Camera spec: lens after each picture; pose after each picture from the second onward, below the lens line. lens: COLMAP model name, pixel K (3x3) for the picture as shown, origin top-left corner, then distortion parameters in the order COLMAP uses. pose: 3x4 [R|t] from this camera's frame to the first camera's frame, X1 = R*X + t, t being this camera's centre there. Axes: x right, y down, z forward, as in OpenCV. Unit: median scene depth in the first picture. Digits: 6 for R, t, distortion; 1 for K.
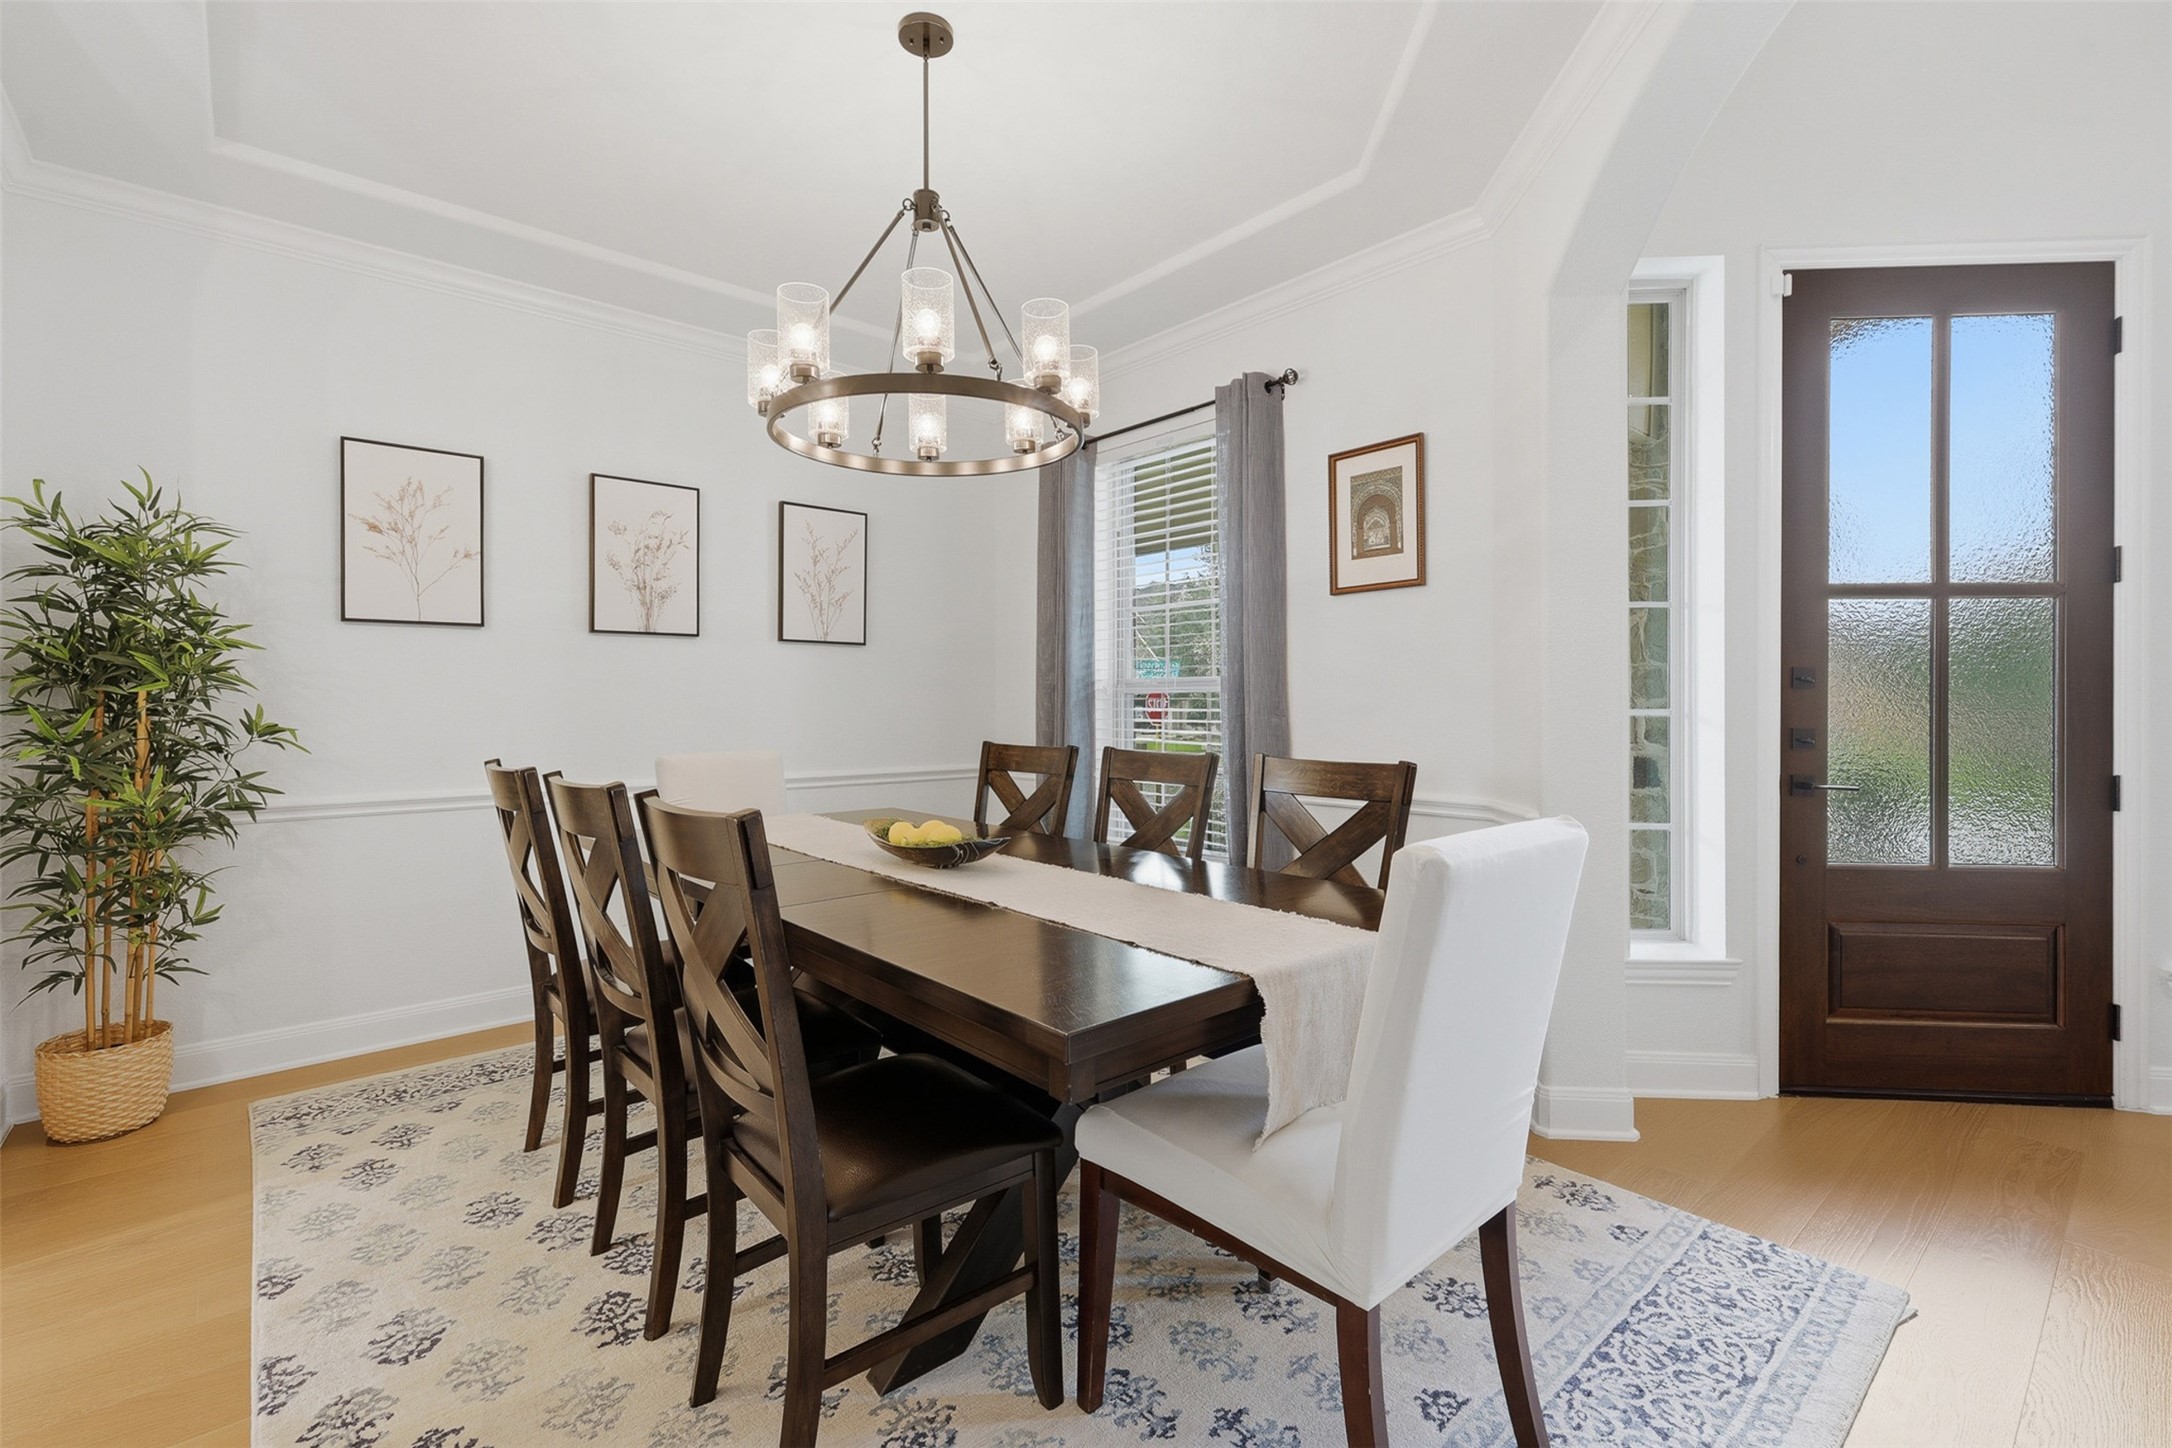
lens RADIAL K [[941.9, 0, 1081.4], [0, 941.9, 722.8], [0, 0, 1]] dist [-0.002771, -0.001061]
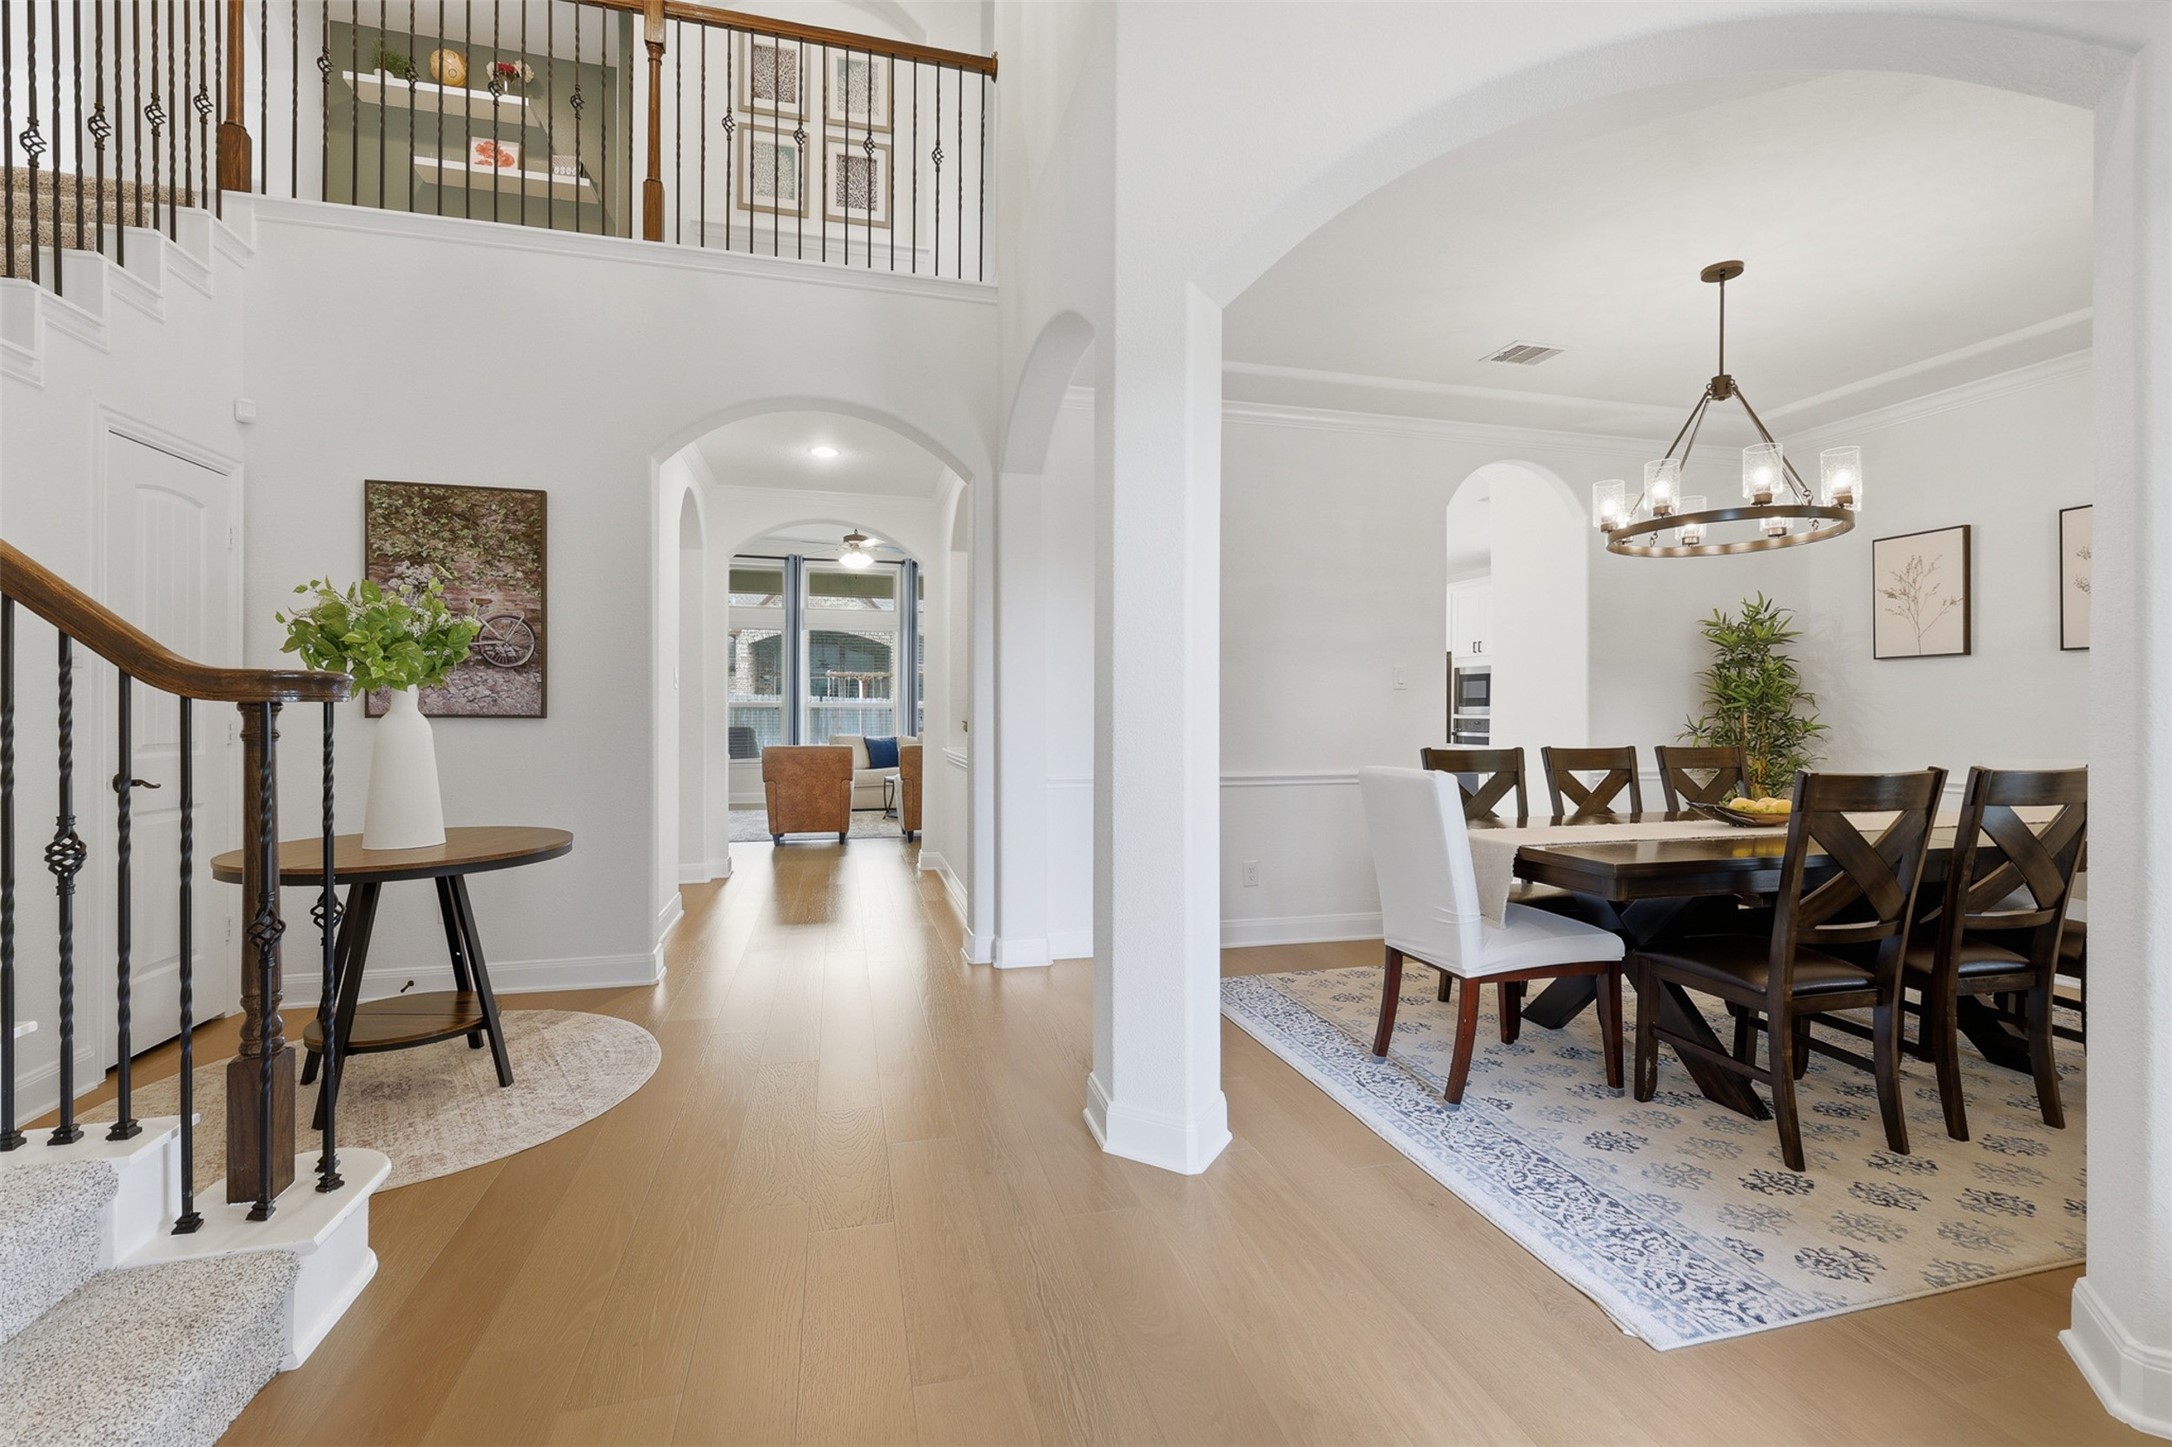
lens RADIAL K [[941.9, 0, 1088.9], [0, 941.9, 715.4], [0, 0, 1]] dist [-0.002771, -0.001061]
pose [[-0.439232, -0.004428, -0.898363, 1.324712], [-0.025446, 0.999648, 0.007514, 0.002709], [0.898013, 0.026160, -0.439190, 0.609694]]
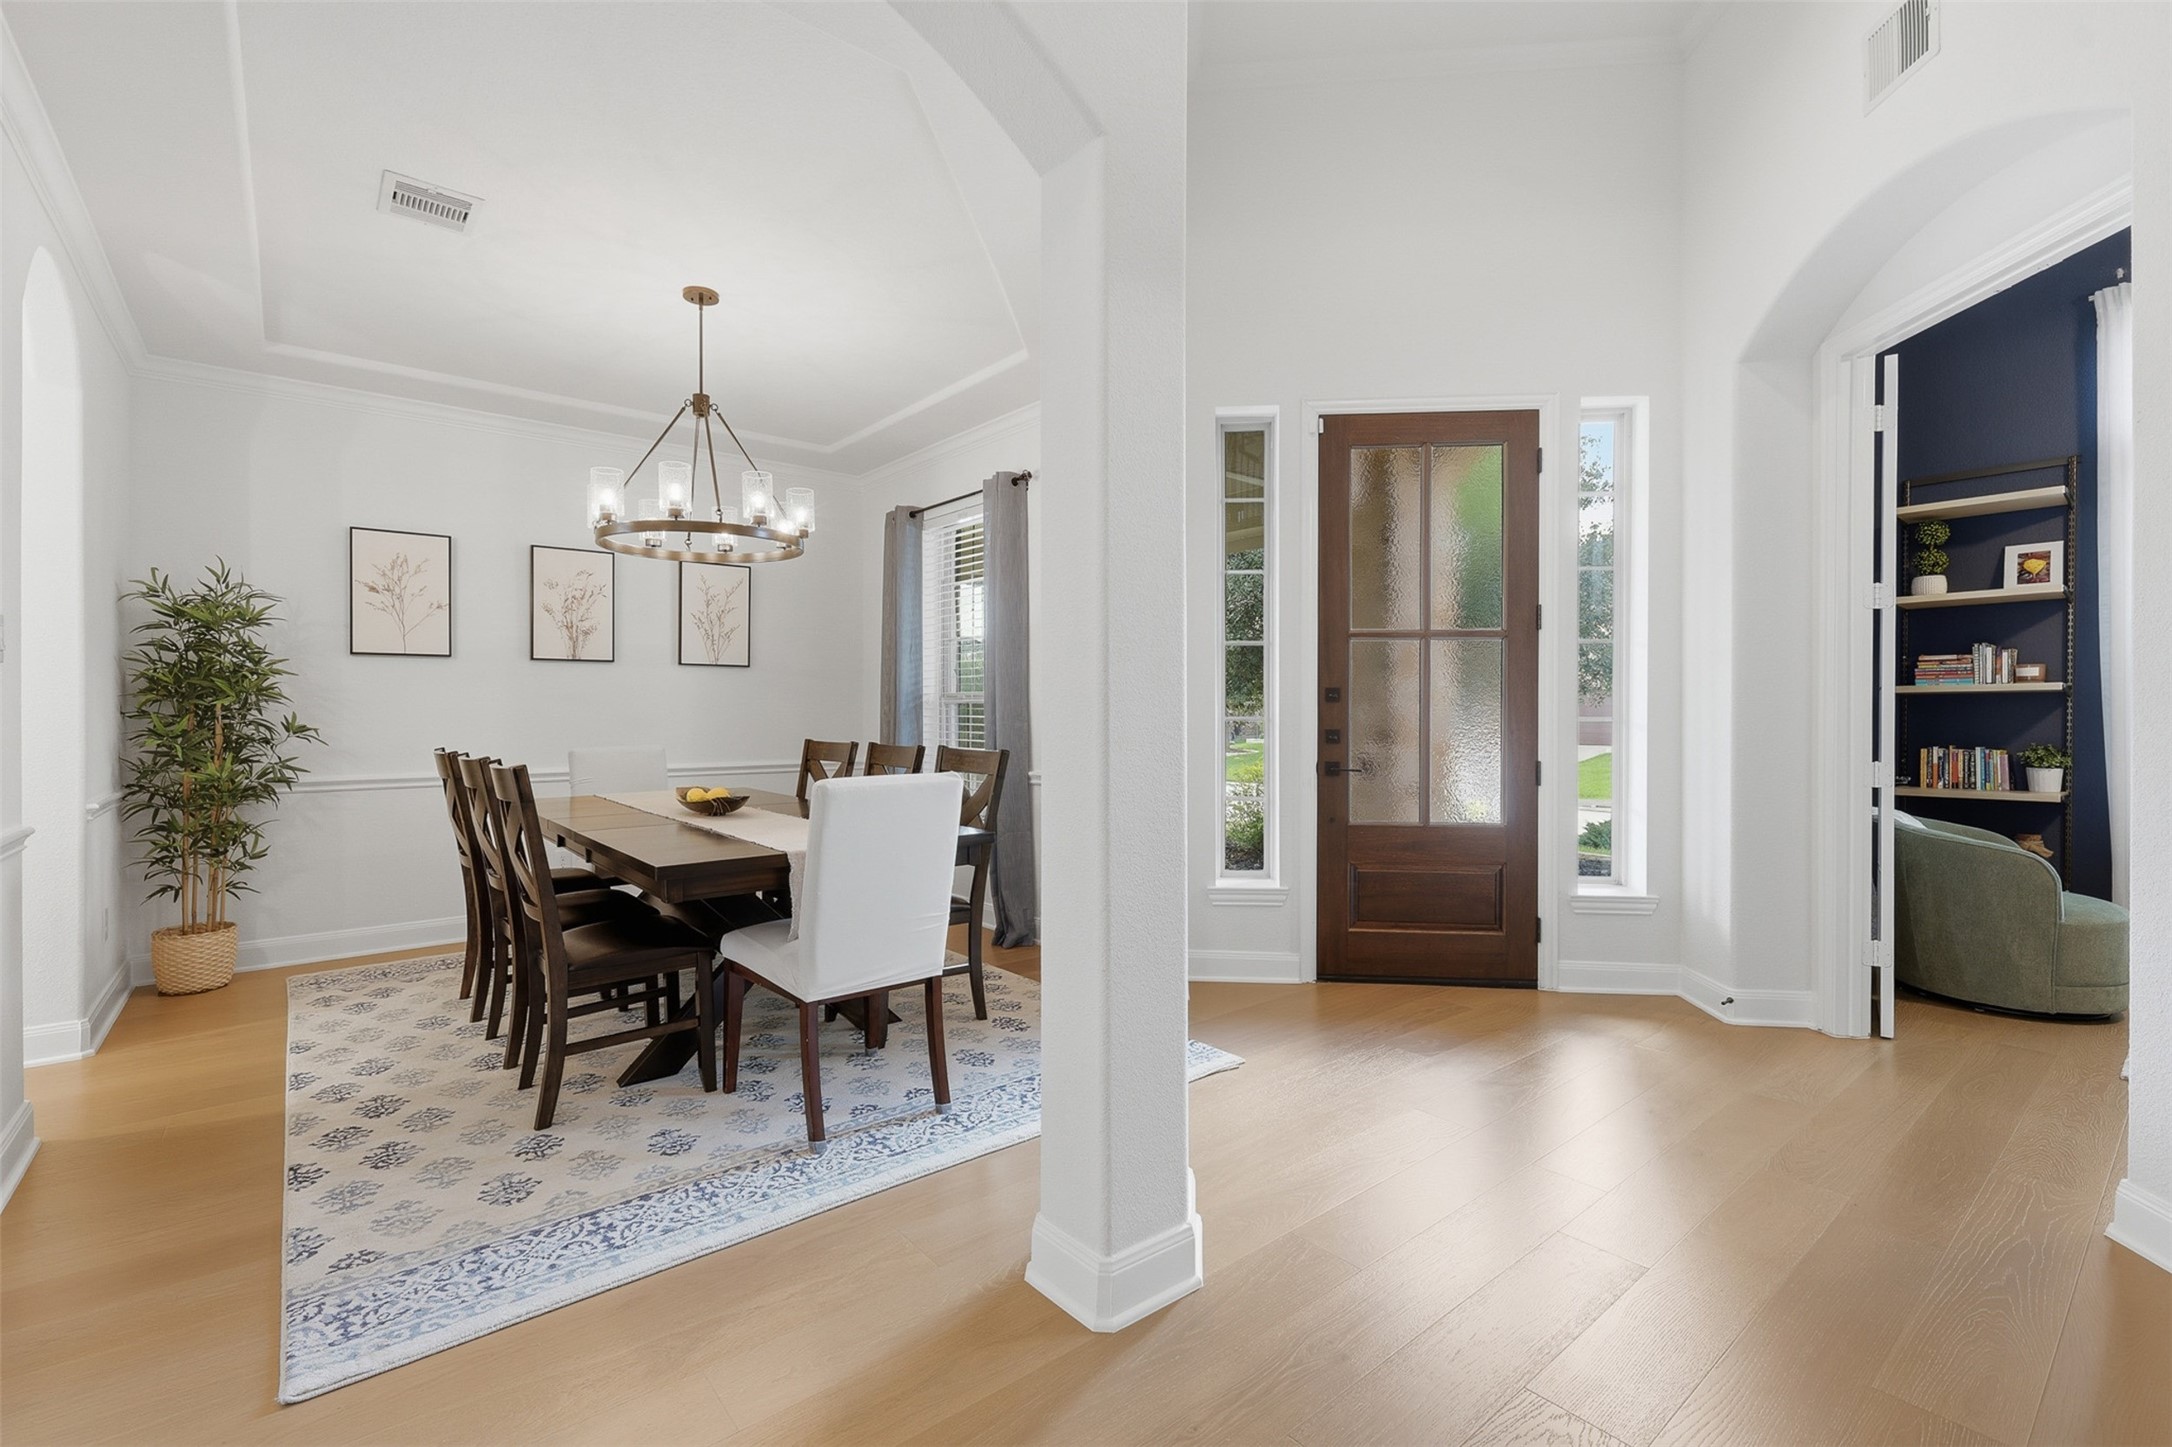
lens RADIAL K [[941.9, 0, 1084.7], [0, 941.9, 728.4], [0, 0, 1]] dist [-0.002771, -0.001061]
pose [[0.999774, 0.001036, -0.021252, 0.428153], [-0.001100, 0.999995, -0.002964, 0.009715], [0.021249, 0.002986, 0.999770, -0.483085]]
